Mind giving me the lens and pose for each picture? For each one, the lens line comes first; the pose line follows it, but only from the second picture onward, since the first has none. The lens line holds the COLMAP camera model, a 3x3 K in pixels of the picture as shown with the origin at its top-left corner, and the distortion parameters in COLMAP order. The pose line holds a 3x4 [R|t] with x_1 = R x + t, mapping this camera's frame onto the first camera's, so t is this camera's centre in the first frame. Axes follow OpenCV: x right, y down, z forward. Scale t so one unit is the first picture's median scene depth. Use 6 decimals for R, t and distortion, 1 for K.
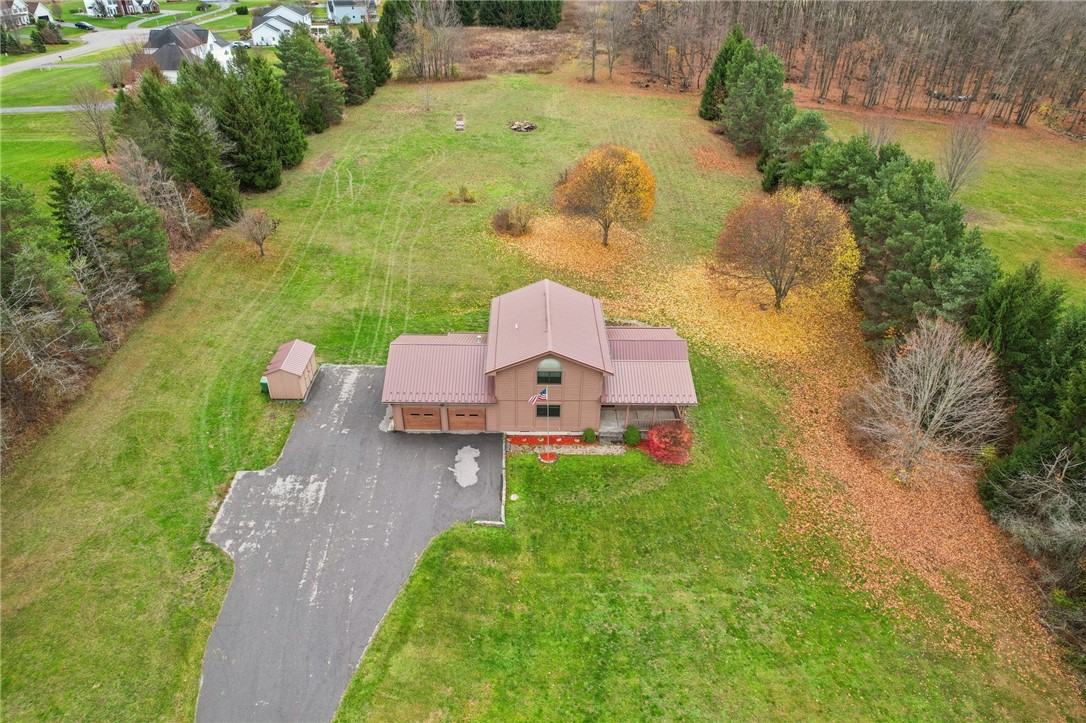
lens RADIAL K [[704.3, 0, 543.0], [0, 704.3, 361.5], [0, 0, 1]] dist [-0.075263, 0.066887]
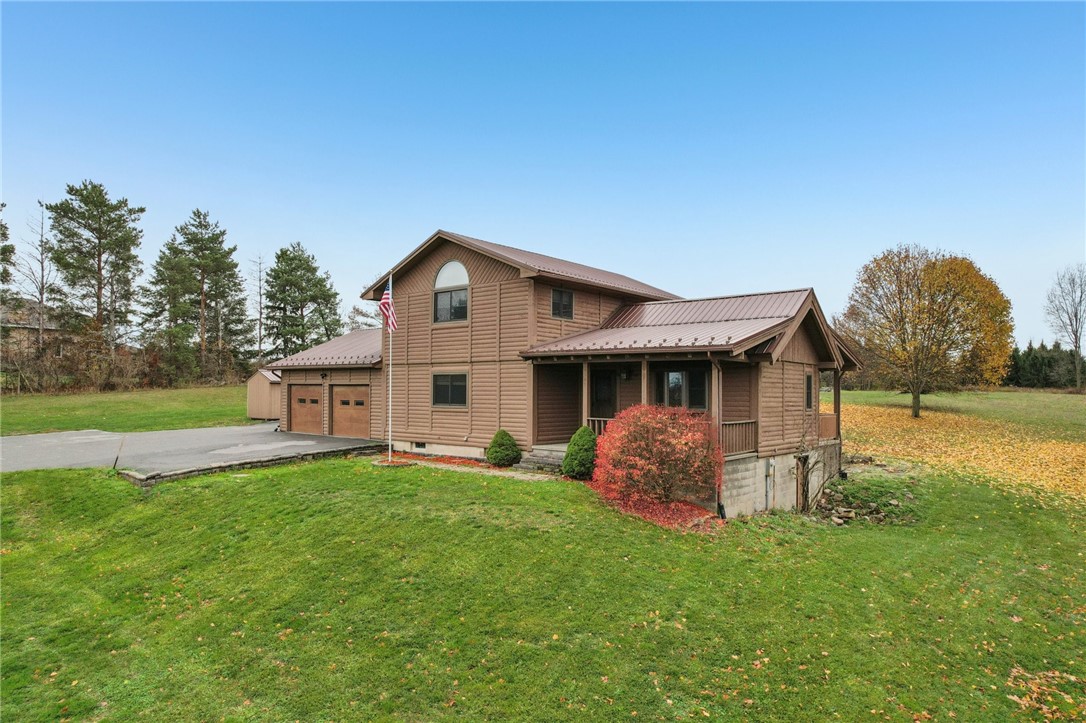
lens RADIAL K [[704.3, 0, 543.0], [0, 704.3, 361.5], [0, 0, 1]] dist [-0.075263, 0.066887]
pose [[0.752624, -0.043536, -0.657009, 0.338707], [-0.341208, 0.827601, -0.445705, 0.225387], [0.563146, 0.559626, 0.608018, 0.677775]]
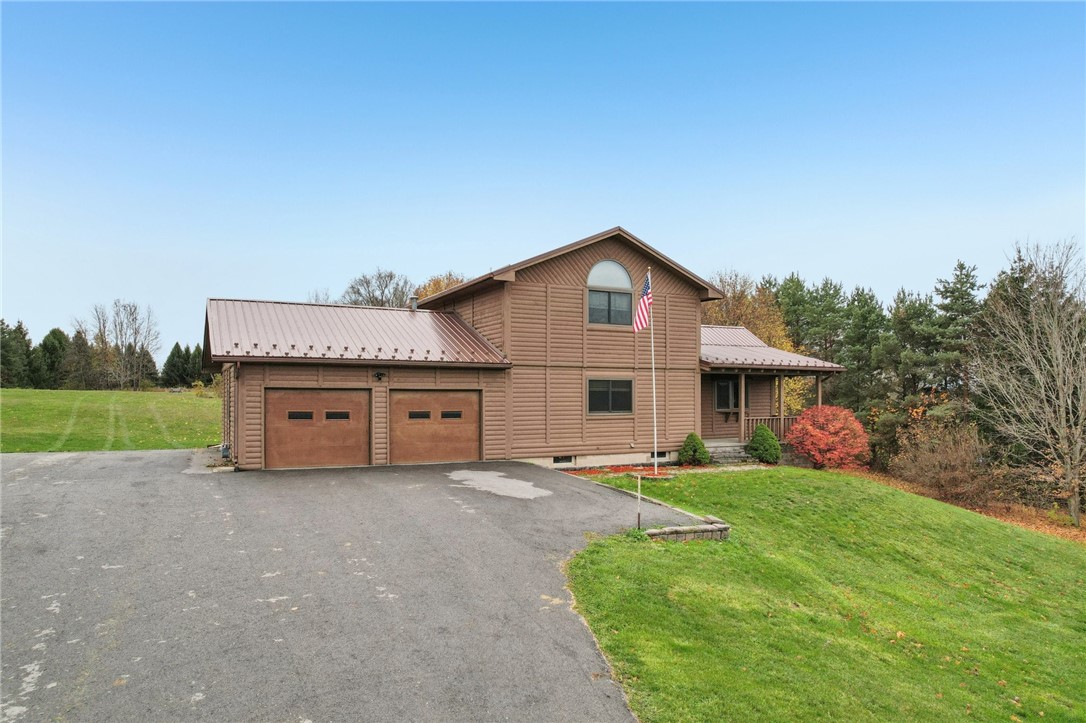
lens RADIAL K [[704.3, 0, 543.0], [0, 704.3, 361.5], [0, 0, 1]] dist [-0.075263, 0.066887]
pose [[0.893103, 0.001801, 0.449849, -0.215446], [0.256528, 0.819426, -0.512576, 0.251106], [-0.369541, 0.573182, 0.731370, 0.619622]]
